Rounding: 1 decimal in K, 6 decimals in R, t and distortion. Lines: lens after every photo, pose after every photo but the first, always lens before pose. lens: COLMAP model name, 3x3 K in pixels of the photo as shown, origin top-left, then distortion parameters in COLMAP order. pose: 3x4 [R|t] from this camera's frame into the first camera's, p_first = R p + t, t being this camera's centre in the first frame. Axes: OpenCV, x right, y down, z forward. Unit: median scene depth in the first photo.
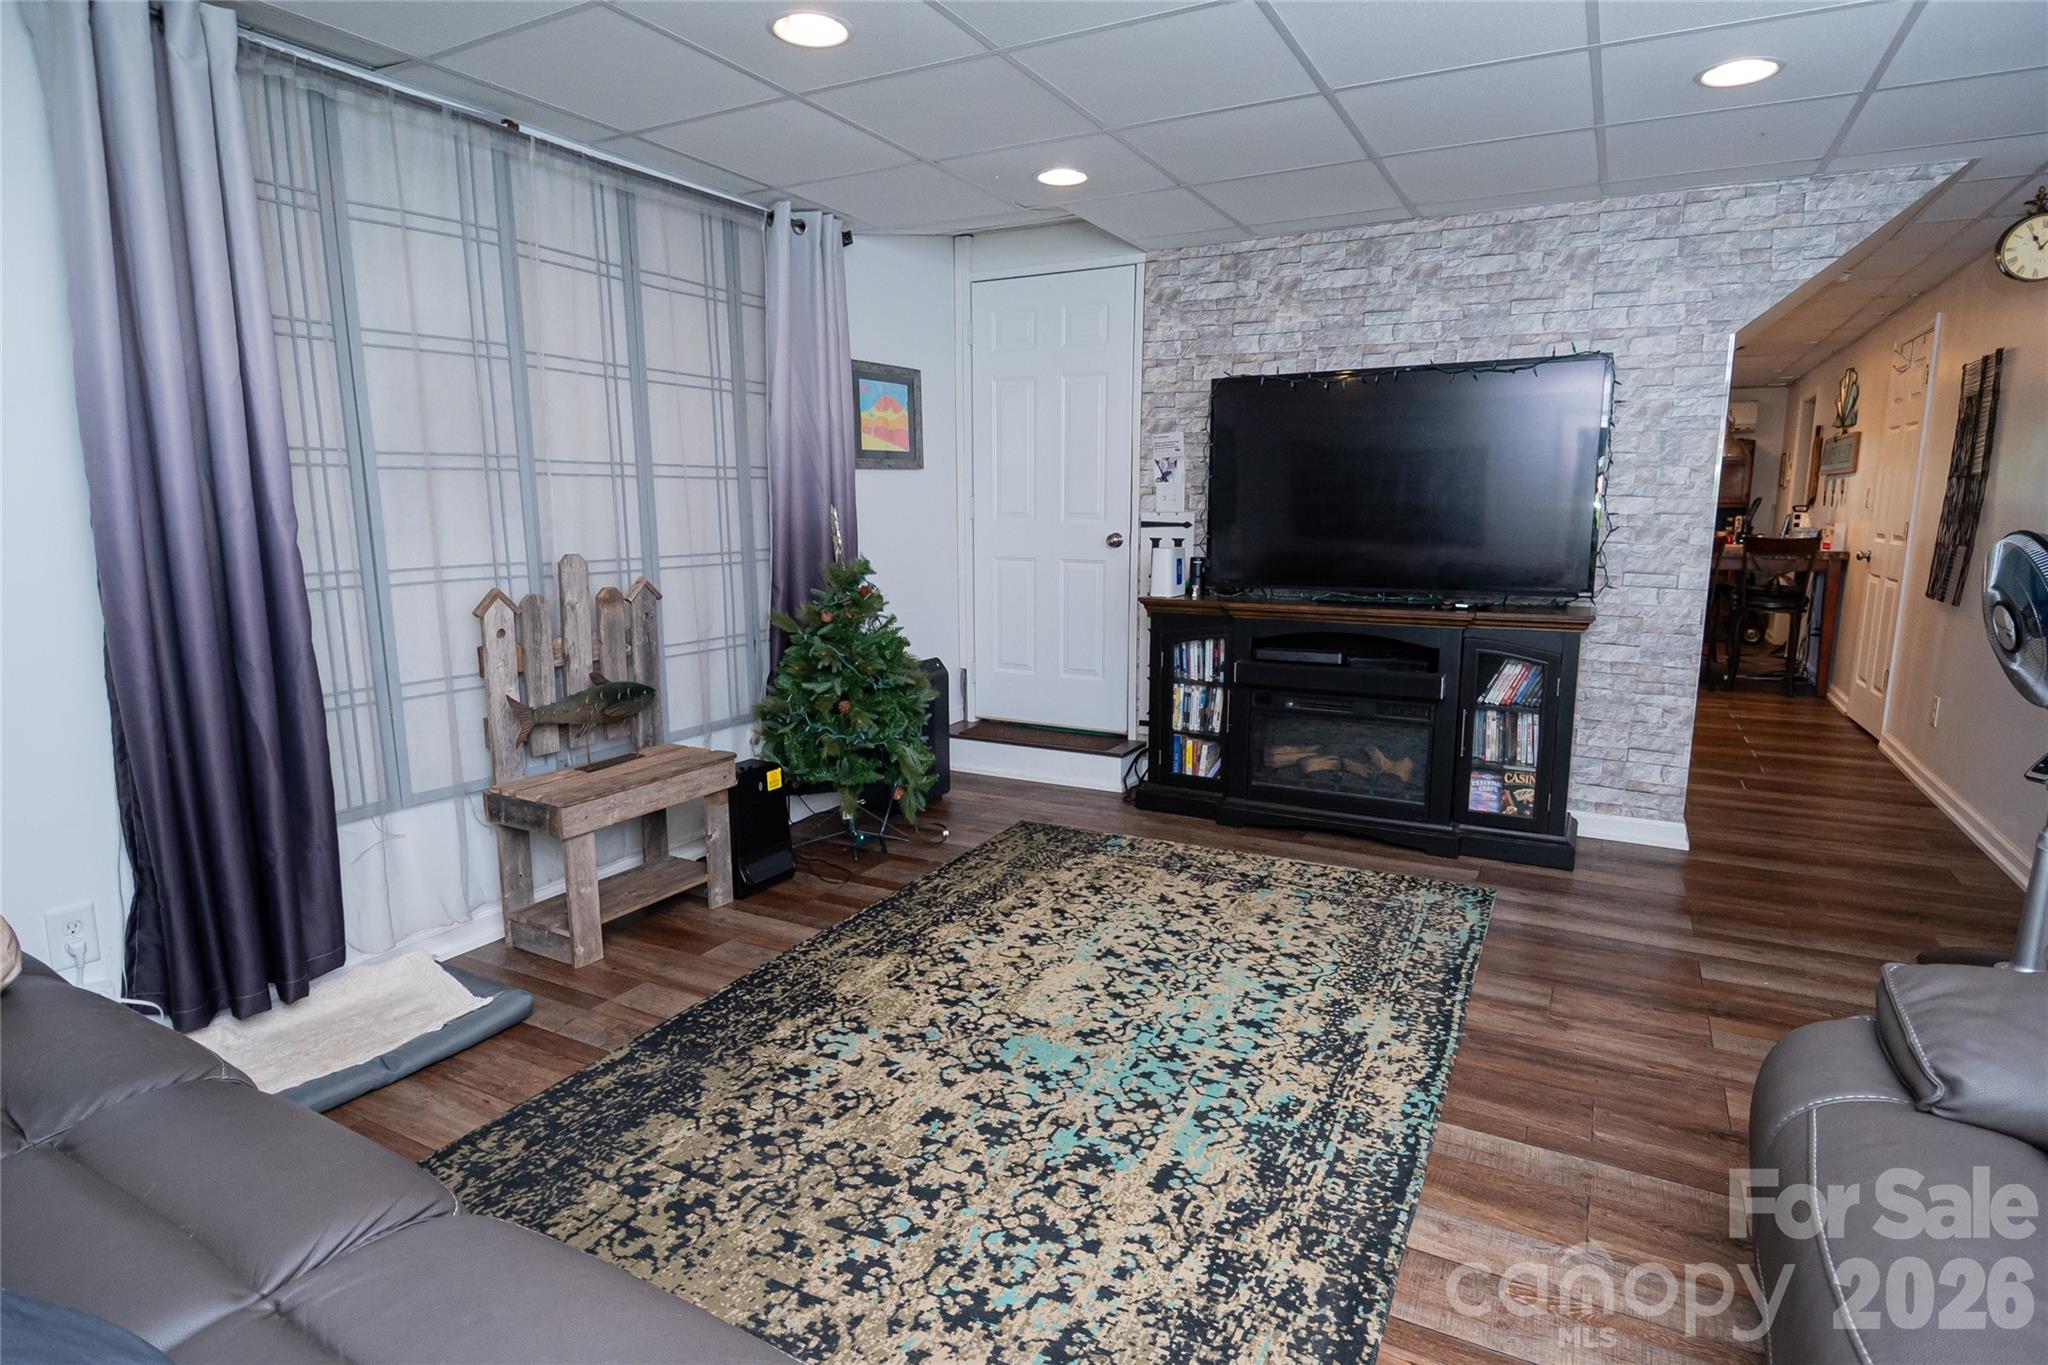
lens RADIAL K [[1072.6, 0, 1024.0], [0, 1072.6, 682.5], [0, 0, 1]] dist [0.015900, -0.025496]
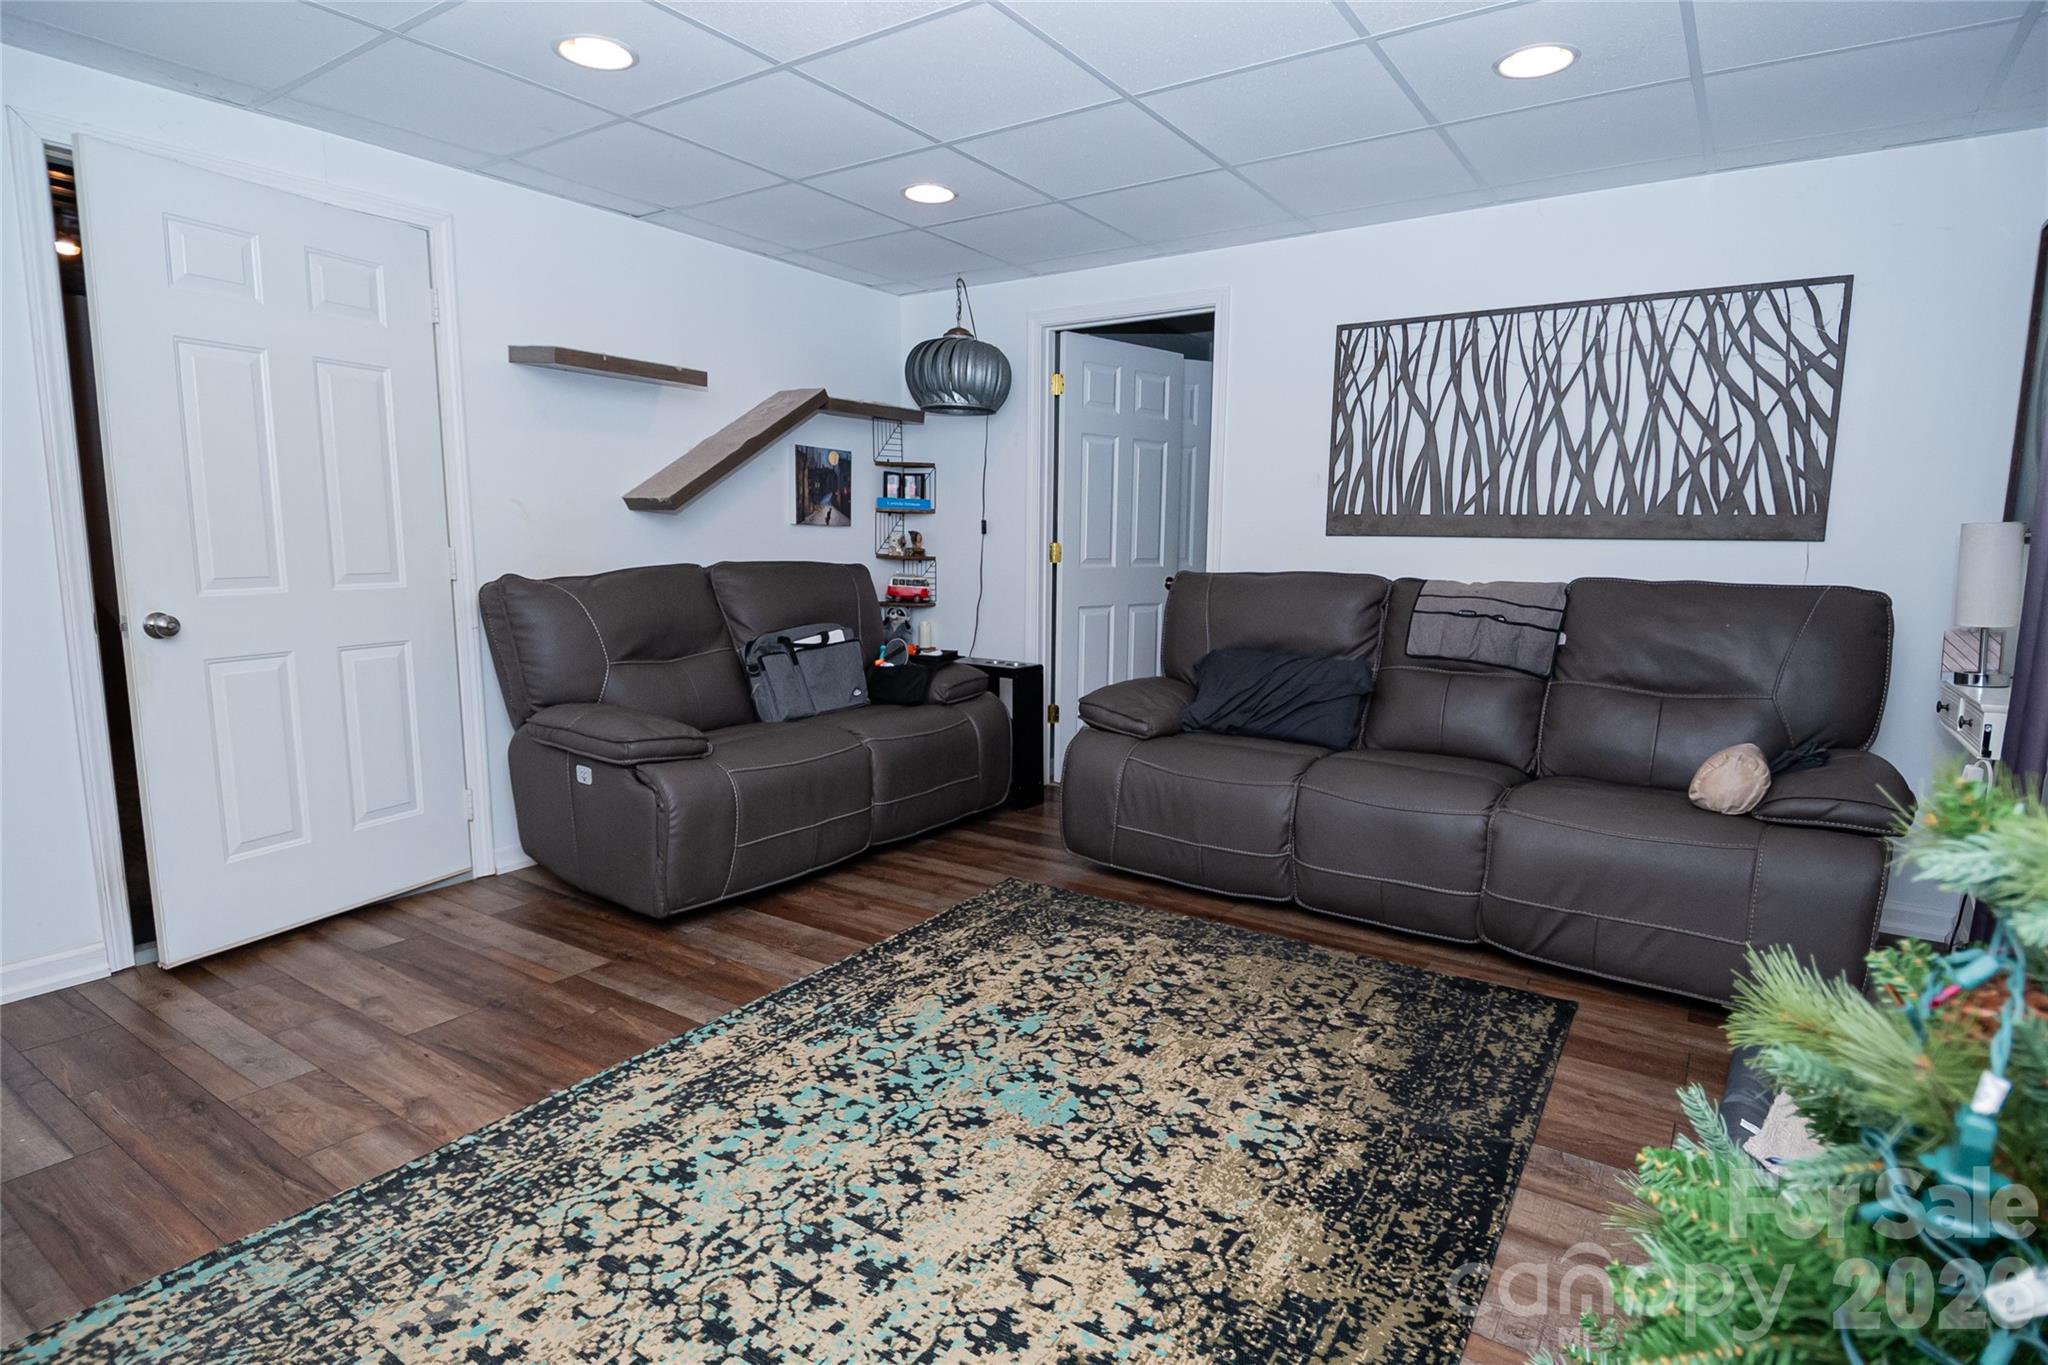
lens RADIAL K [[1072.6, 0, 1024.0], [0, 1072.6, 682.5], [0, 0, 1]] dist [0.015900, -0.025496]
pose [[-0.994976, -0.023582, 0.097292, -0.057506], [0.006342, 0.955060, 0.296345, -0.269400], [-0.099908, 0.295473, -0.950113, 1.819174]]
